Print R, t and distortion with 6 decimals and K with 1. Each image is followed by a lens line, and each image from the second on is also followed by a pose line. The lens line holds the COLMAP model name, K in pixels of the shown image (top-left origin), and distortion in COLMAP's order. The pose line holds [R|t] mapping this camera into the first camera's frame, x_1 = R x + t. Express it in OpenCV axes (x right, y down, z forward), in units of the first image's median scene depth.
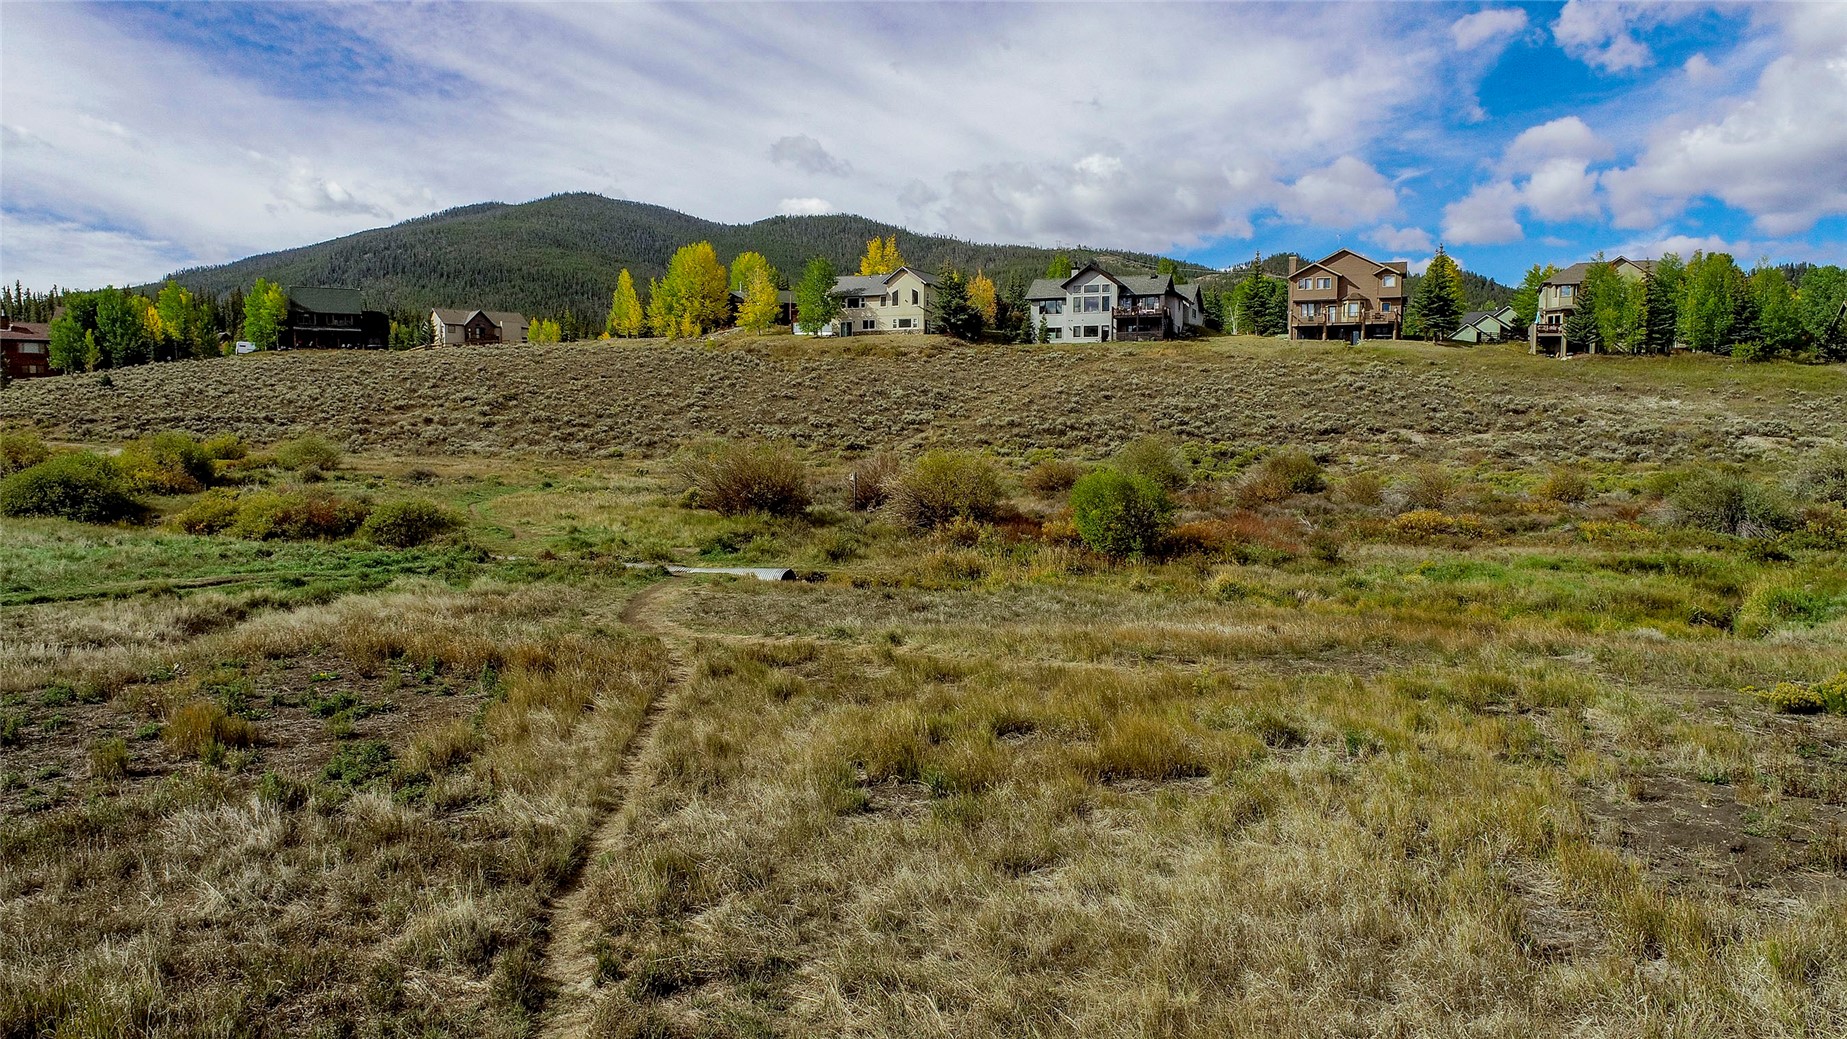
lens RADIAL K [[1253.4, 0, 920.3], [0, 1253.4, 523.8], [0, 0, 1]] dist [-0.011266, 0.005151]
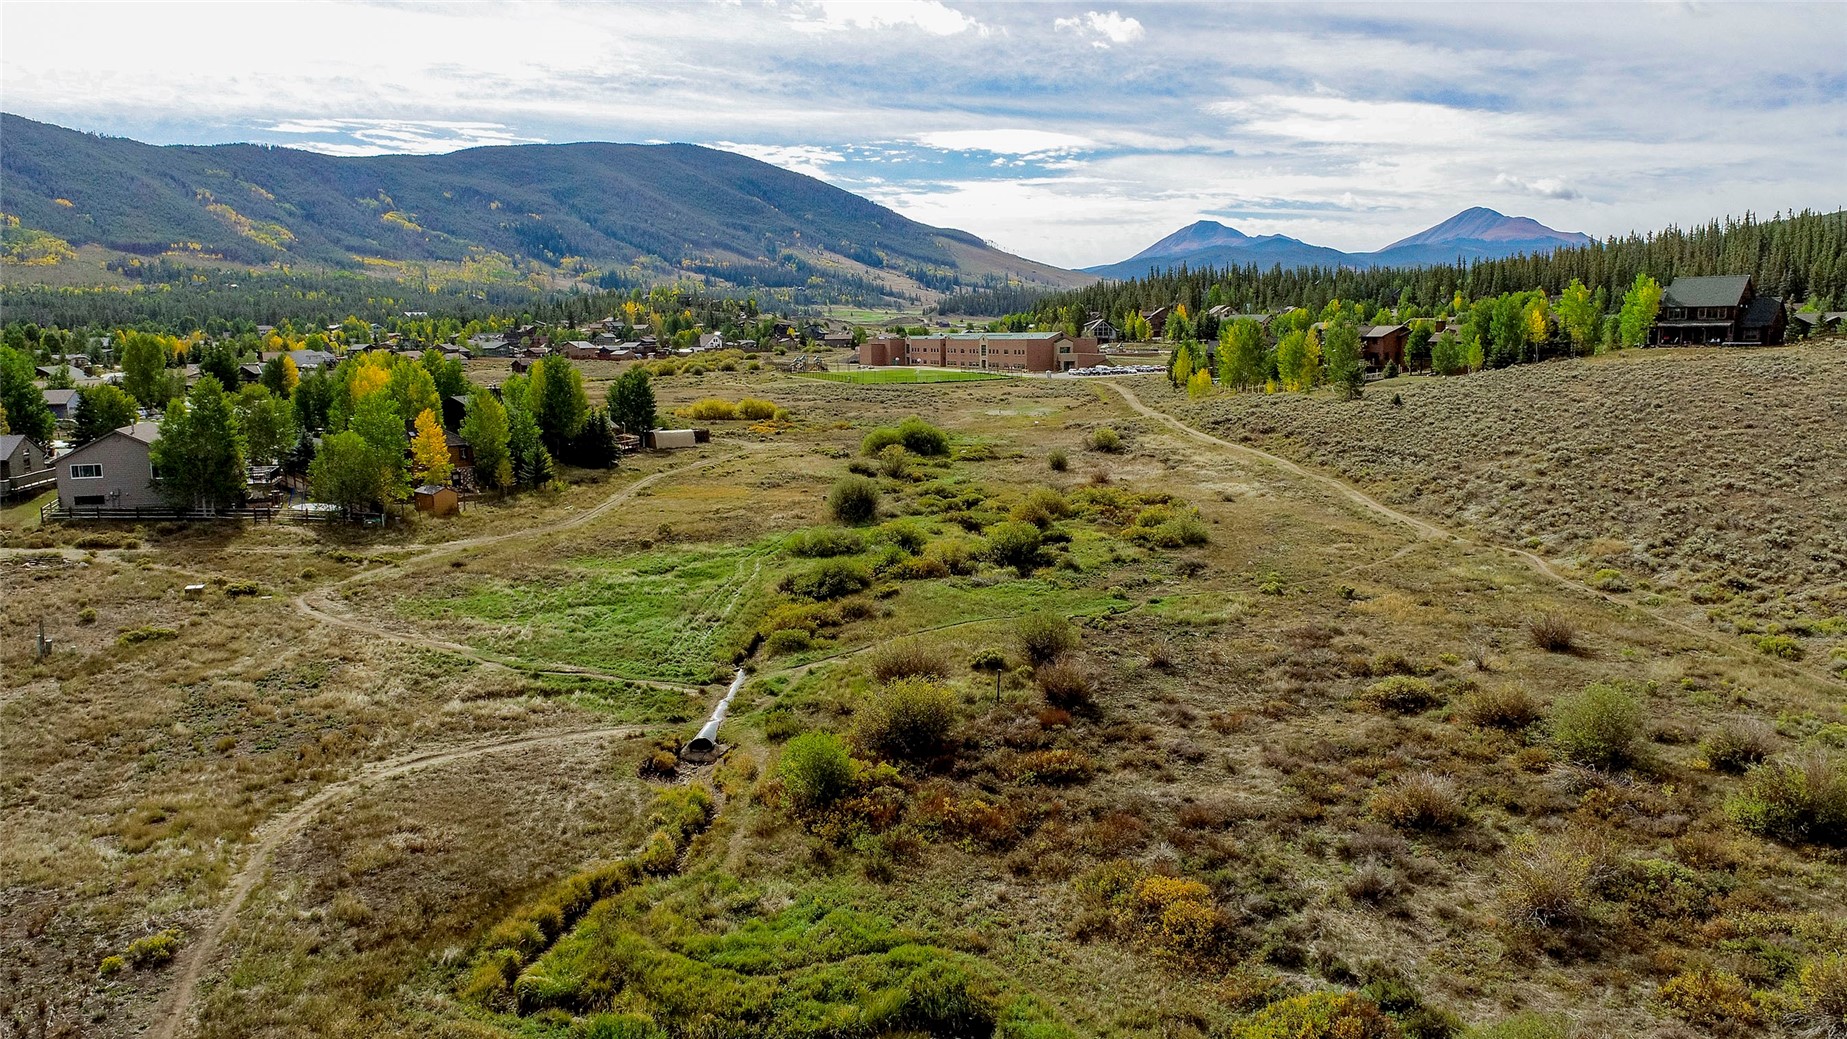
lens RADIAL K [[1286.7, 0, 920.2], [0, 1286.7, 524.8], [0, 0, 1]] dist [-0.012840, 0.007437]
pose [[0.293440, 0.135604, -0.946311, 0.370903], [-0.057837, 0.990593, 0.124015, -0.113235], [0.954226, 0.018341, 0.298523, 0.184251]]
